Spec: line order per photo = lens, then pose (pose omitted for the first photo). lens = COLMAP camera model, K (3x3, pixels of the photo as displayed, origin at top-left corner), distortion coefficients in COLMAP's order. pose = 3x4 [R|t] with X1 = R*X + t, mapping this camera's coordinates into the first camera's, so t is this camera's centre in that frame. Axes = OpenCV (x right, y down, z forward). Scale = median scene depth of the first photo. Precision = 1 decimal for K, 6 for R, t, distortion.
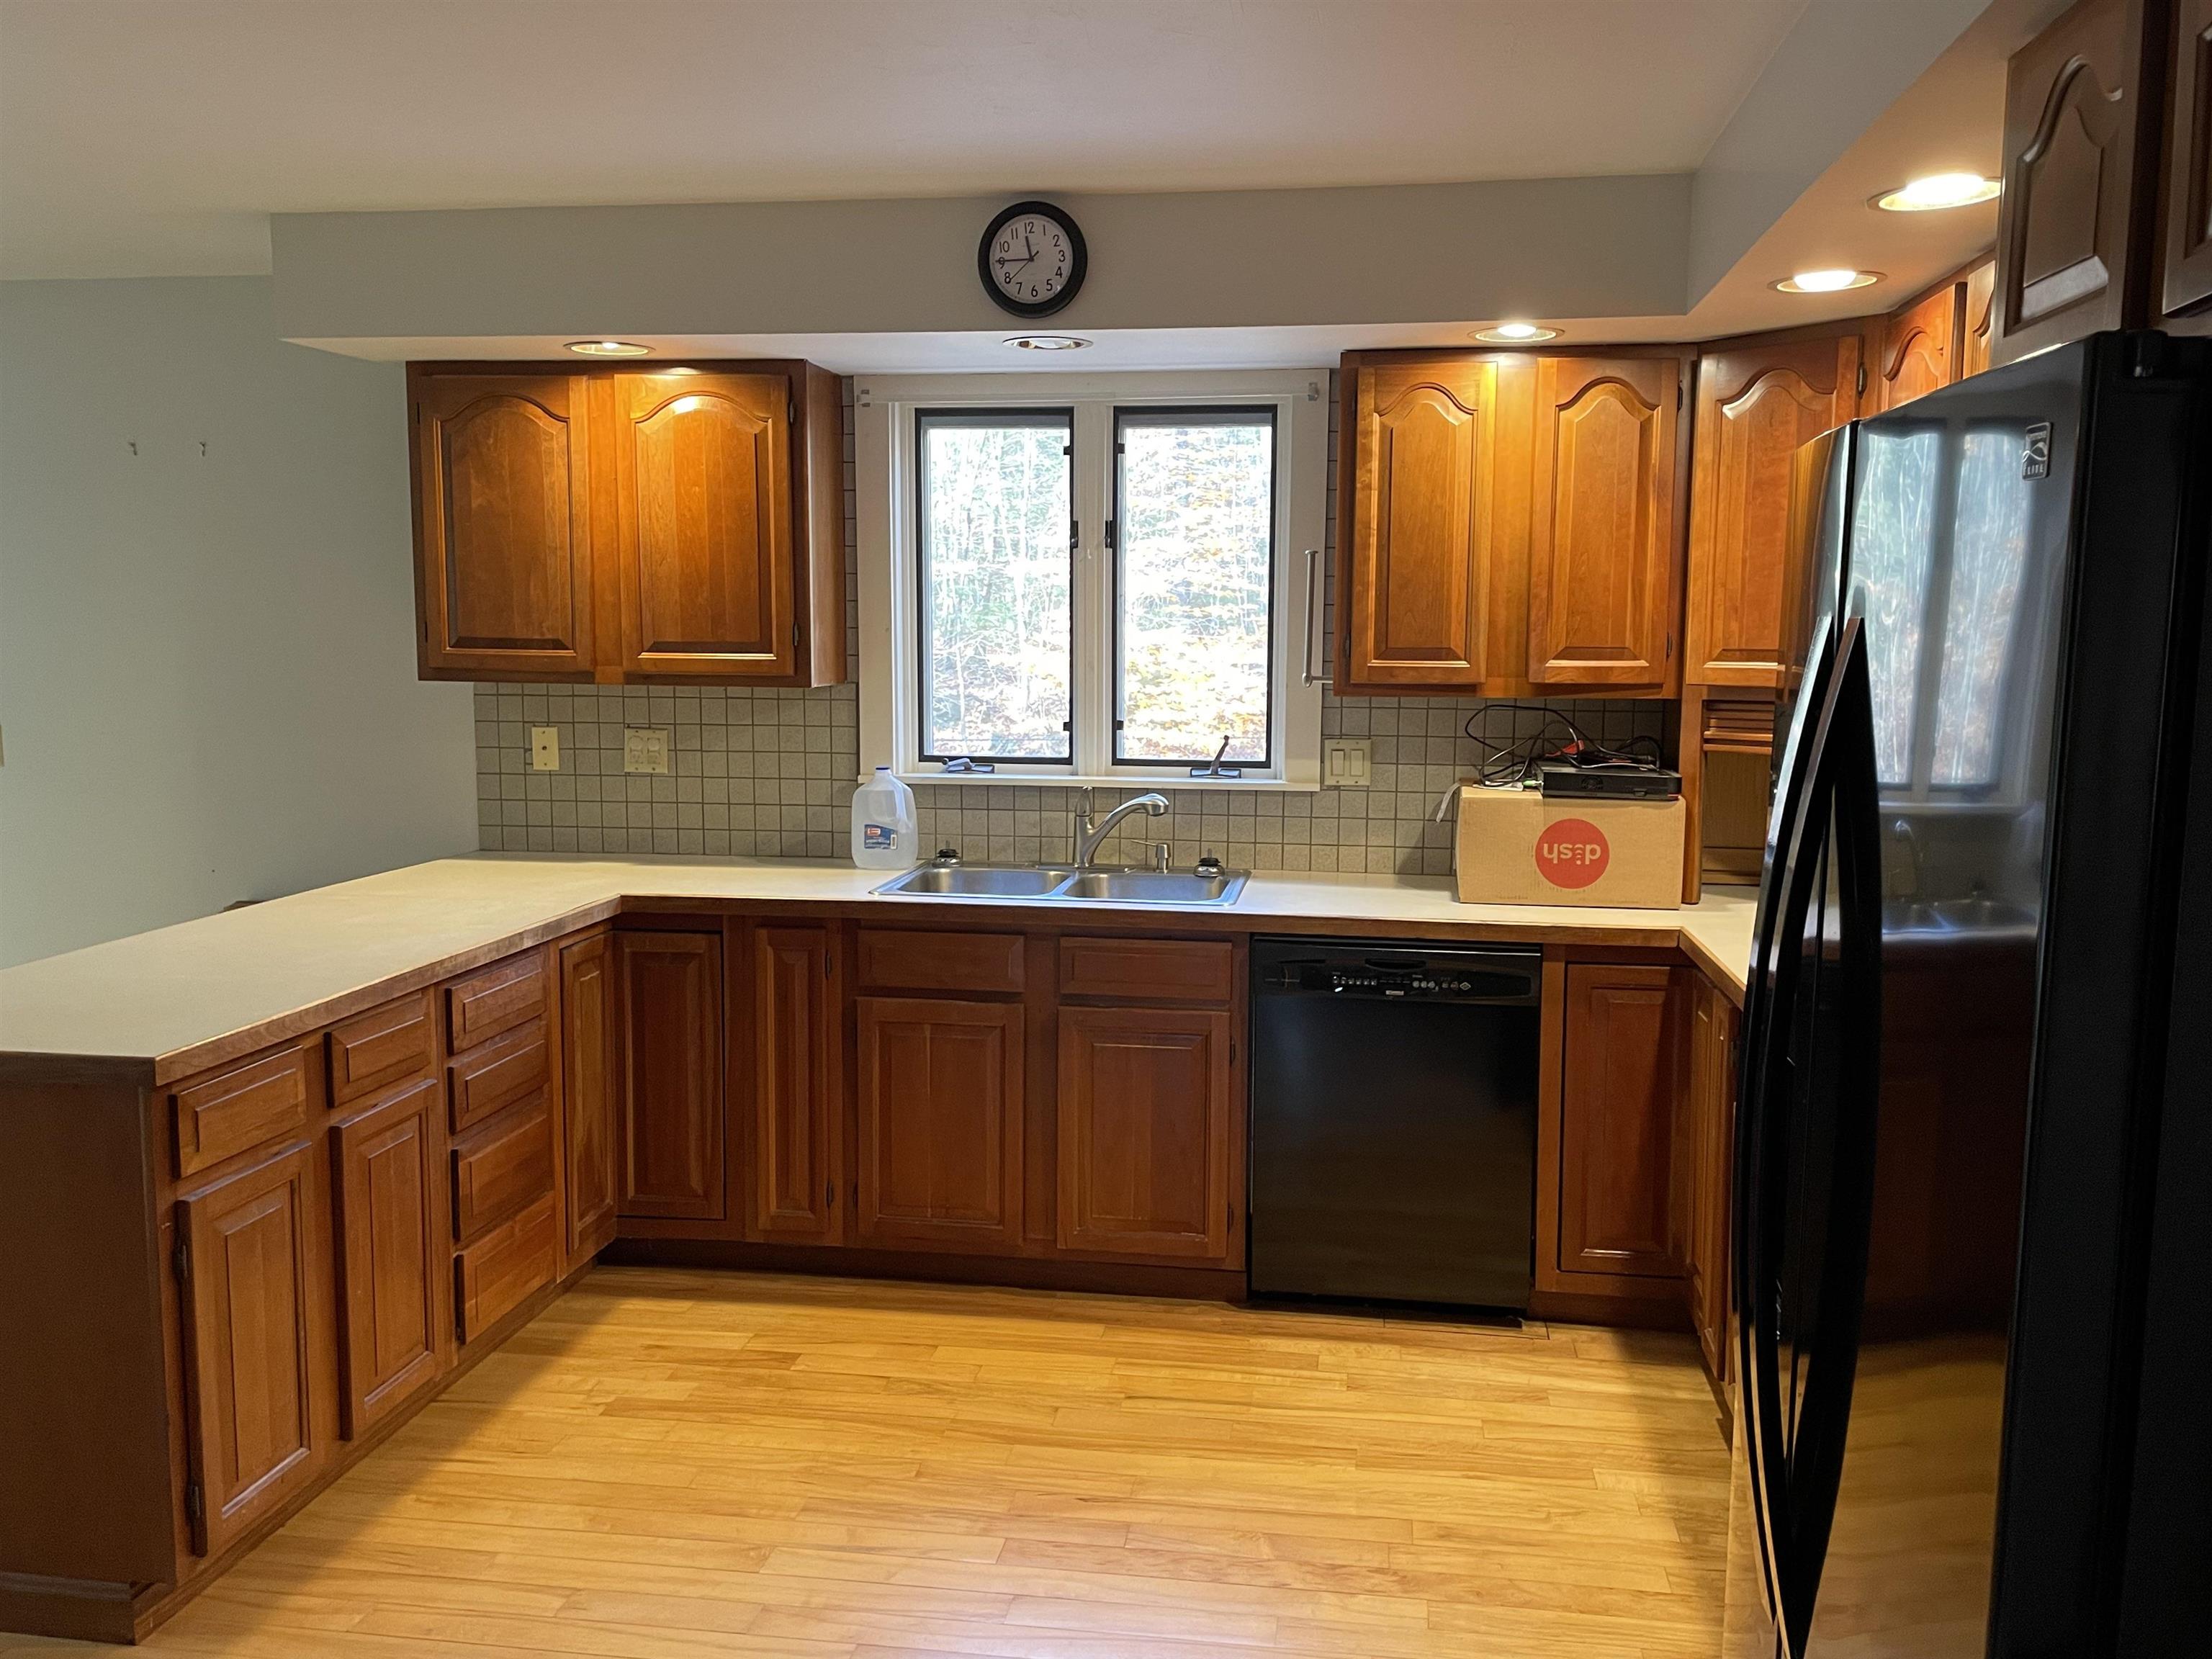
lens RADIAL K [[1796.5, 0, 1110.6], [0, 1796.5, 822.0], [0, 0, 1]] dist [0.111597, -0.128869]
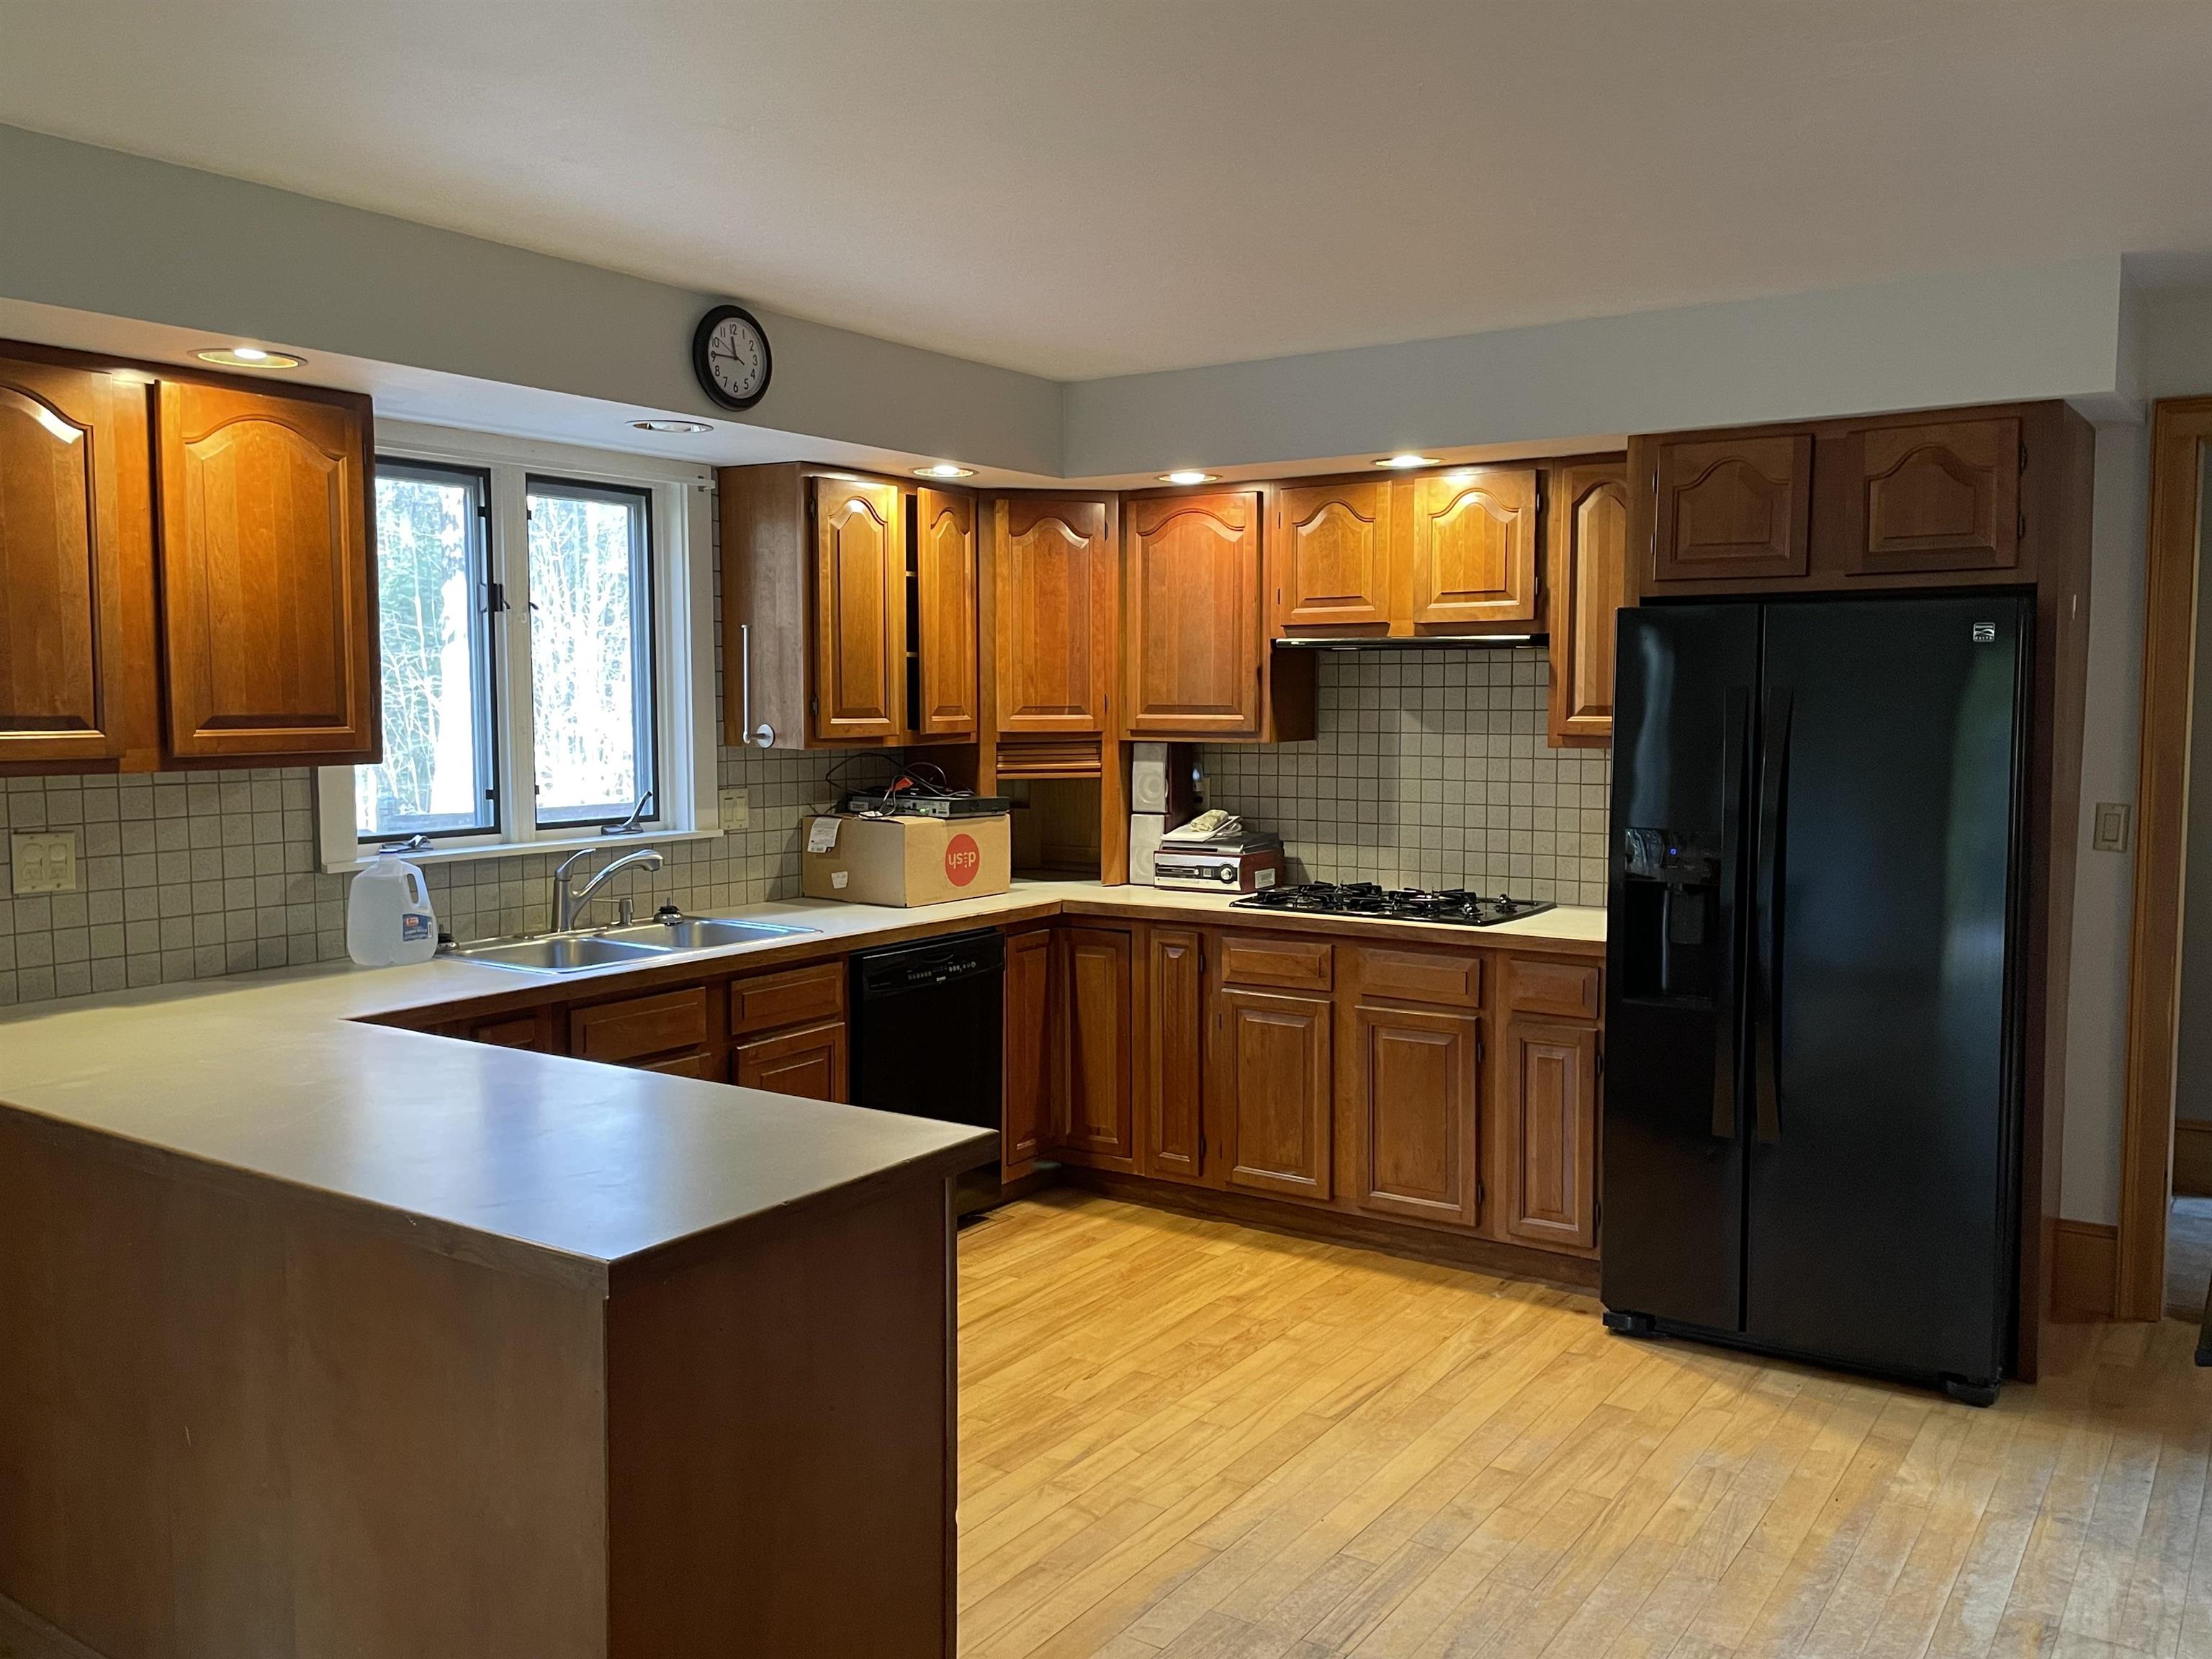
lens RADIAL K [[1796.5, 0, 1119.3], [0, 1796.5, 822.9], [0, 0, 1]] dist [0.111597, -0.128869]
pose [[0.428176, -0.074121, 0.900650, -0.821153], [0.101341, 0.994283, 0.033649, -0.039432], [-0.897995, 0.076866, 0.433240, 0.295009]]
